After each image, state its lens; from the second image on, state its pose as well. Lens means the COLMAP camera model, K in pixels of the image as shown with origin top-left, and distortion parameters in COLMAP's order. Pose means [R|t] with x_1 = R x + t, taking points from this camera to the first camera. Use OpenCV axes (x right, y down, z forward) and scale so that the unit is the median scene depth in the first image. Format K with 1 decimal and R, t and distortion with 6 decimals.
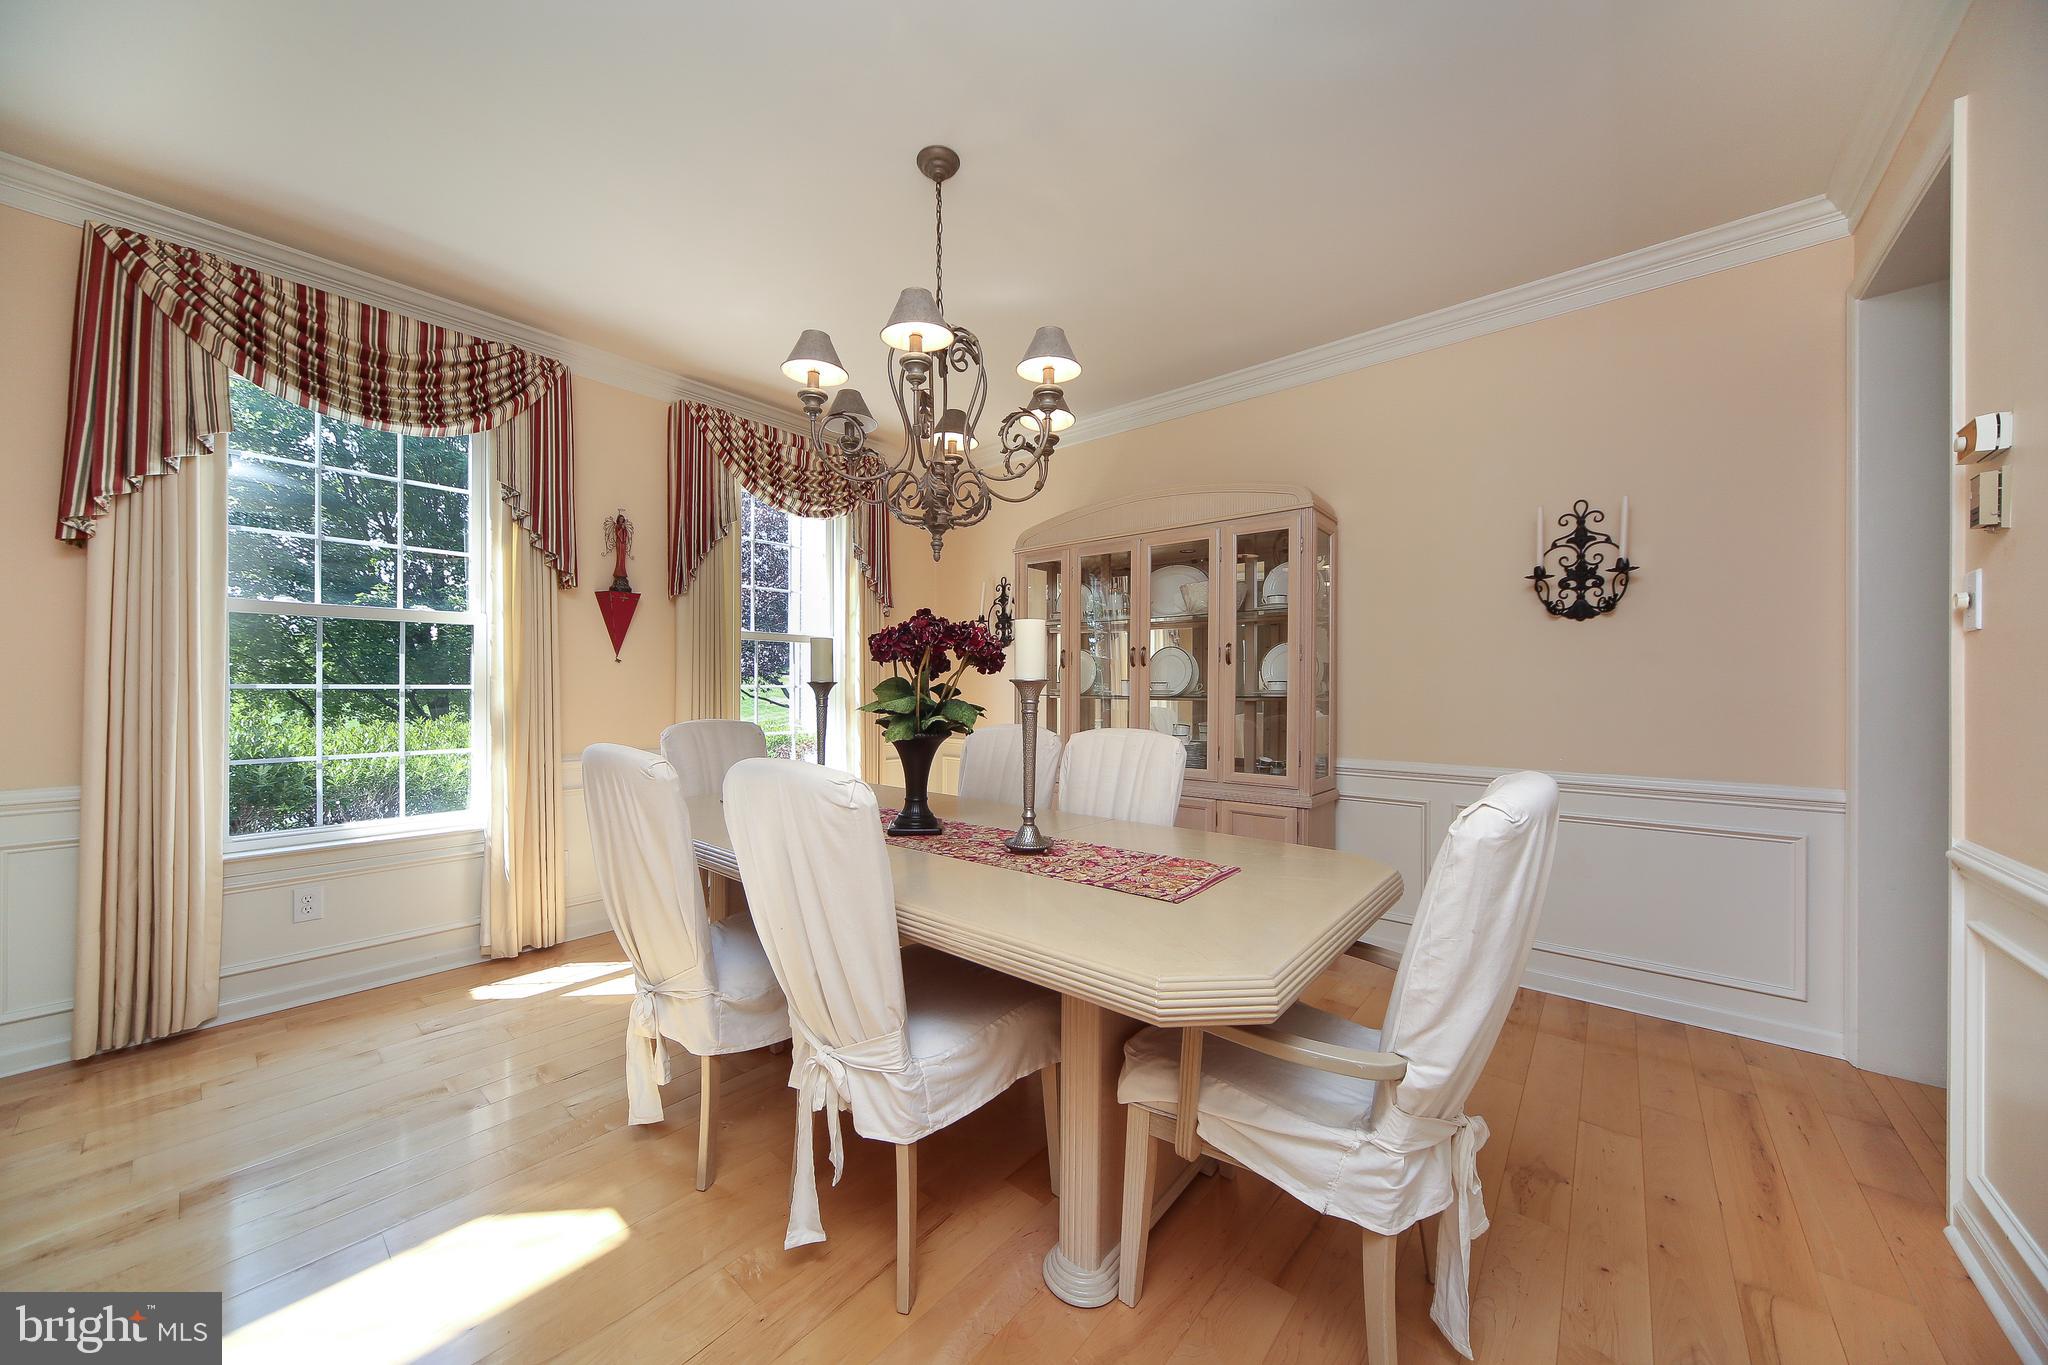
lens RADIAL K [[704.8, 0, 1027.6], [0, 704.8, 688.5], [0, 0, 1]] dist [0.002094, 0.000020]
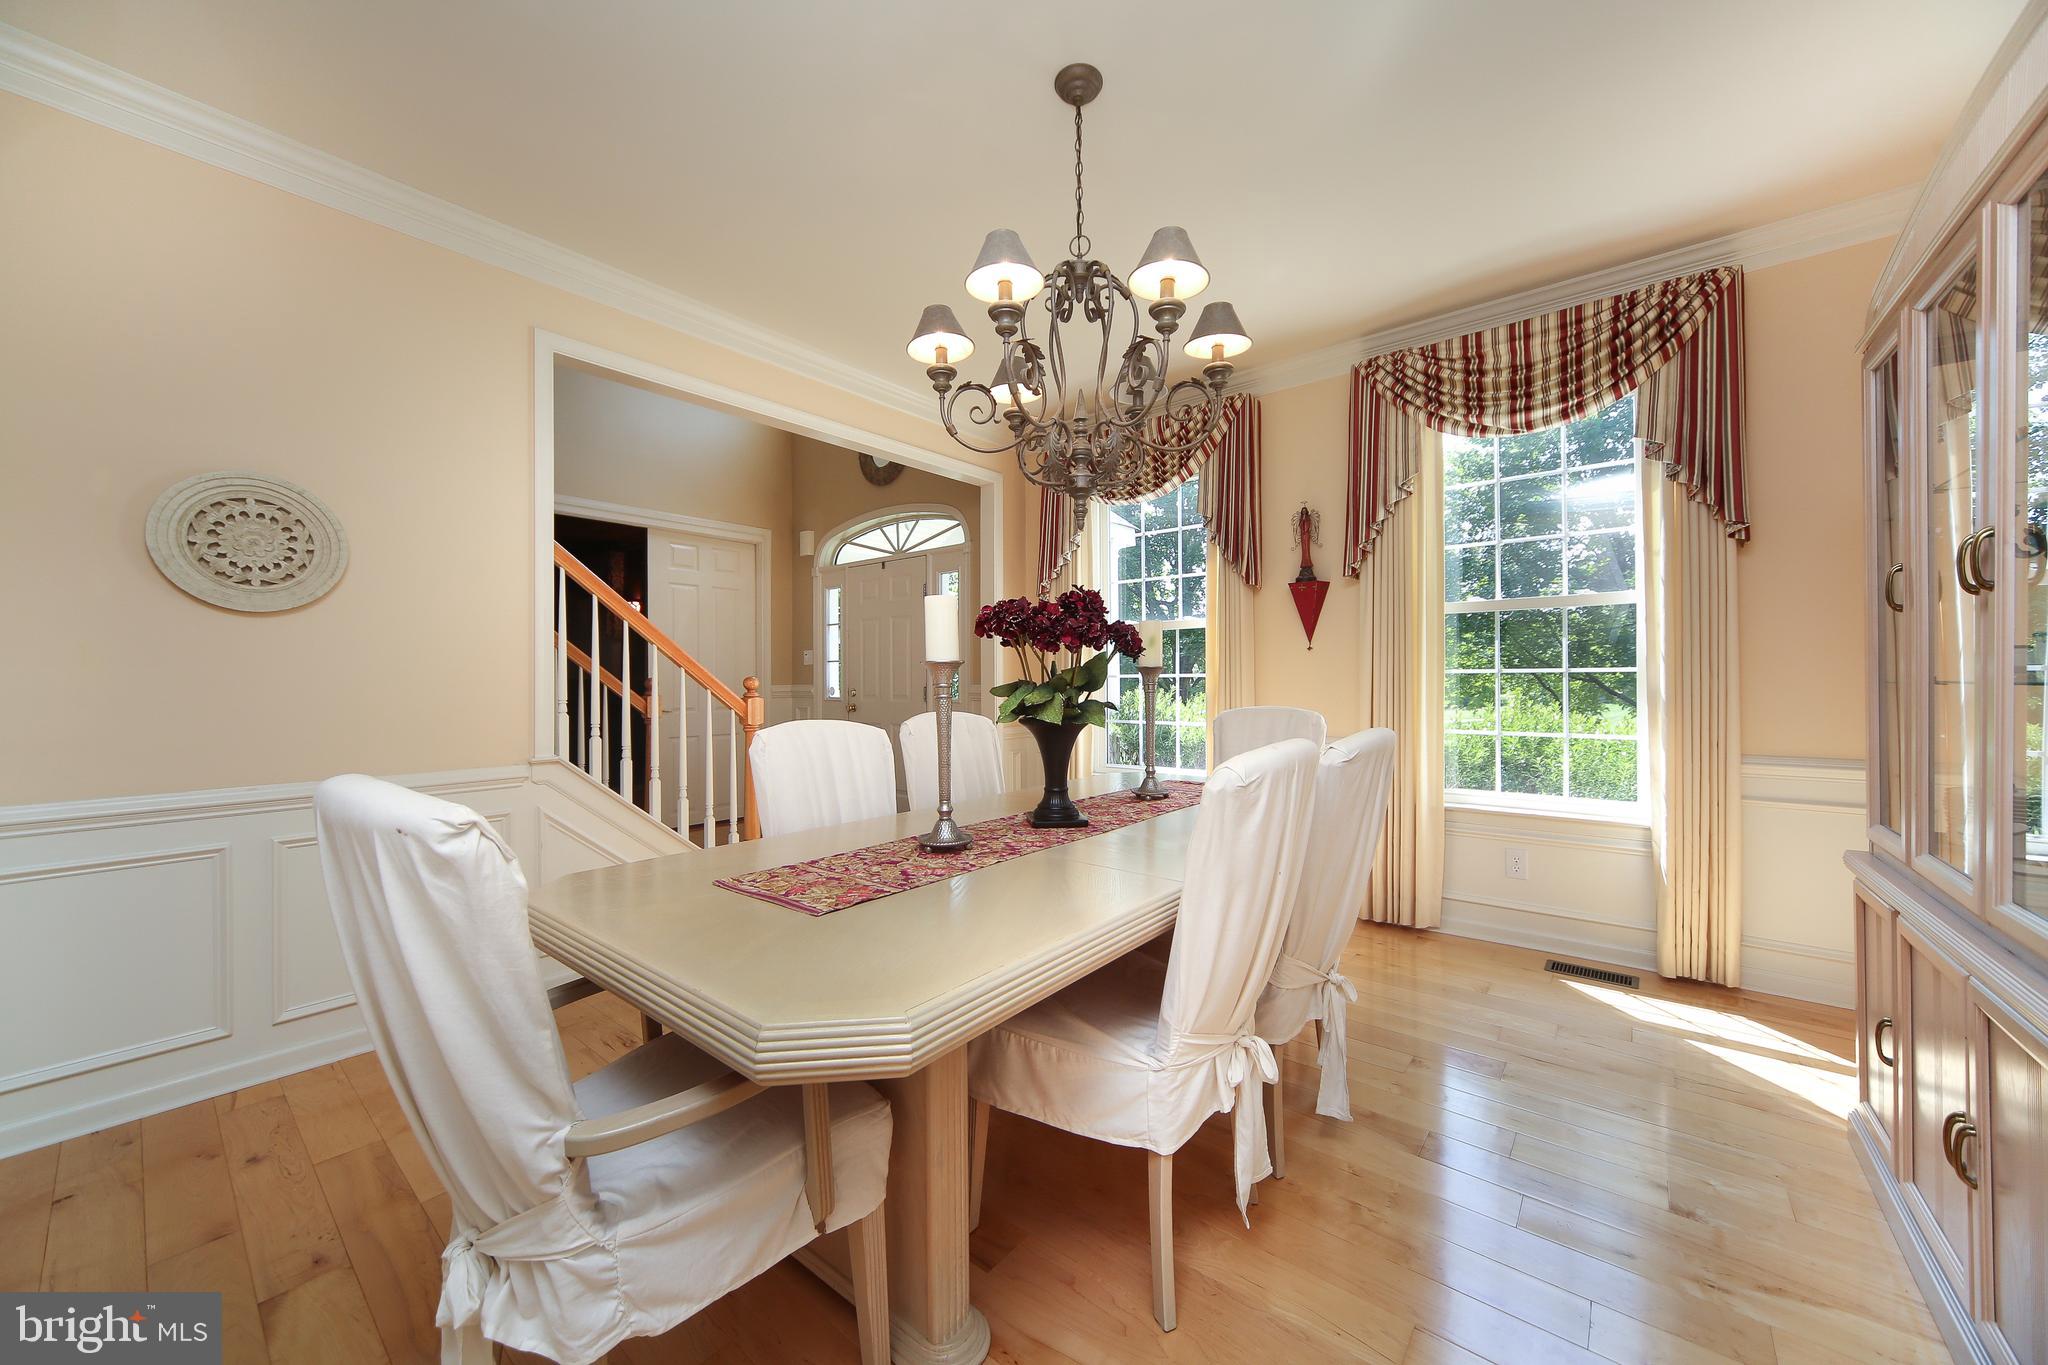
lens RADIAL K [[744.2, 0, 1029.1], [0, 744.2, 683.1], [0, 0, 1]] dist [-0.003263, 0.000257]
pose [[0.032399, 0.002960, -0.999471, 0.603649], [0.012280, 0.999919, 0.003359, 0.006150], [0.999400, -0.012383, 0.032360, 0.661302]]
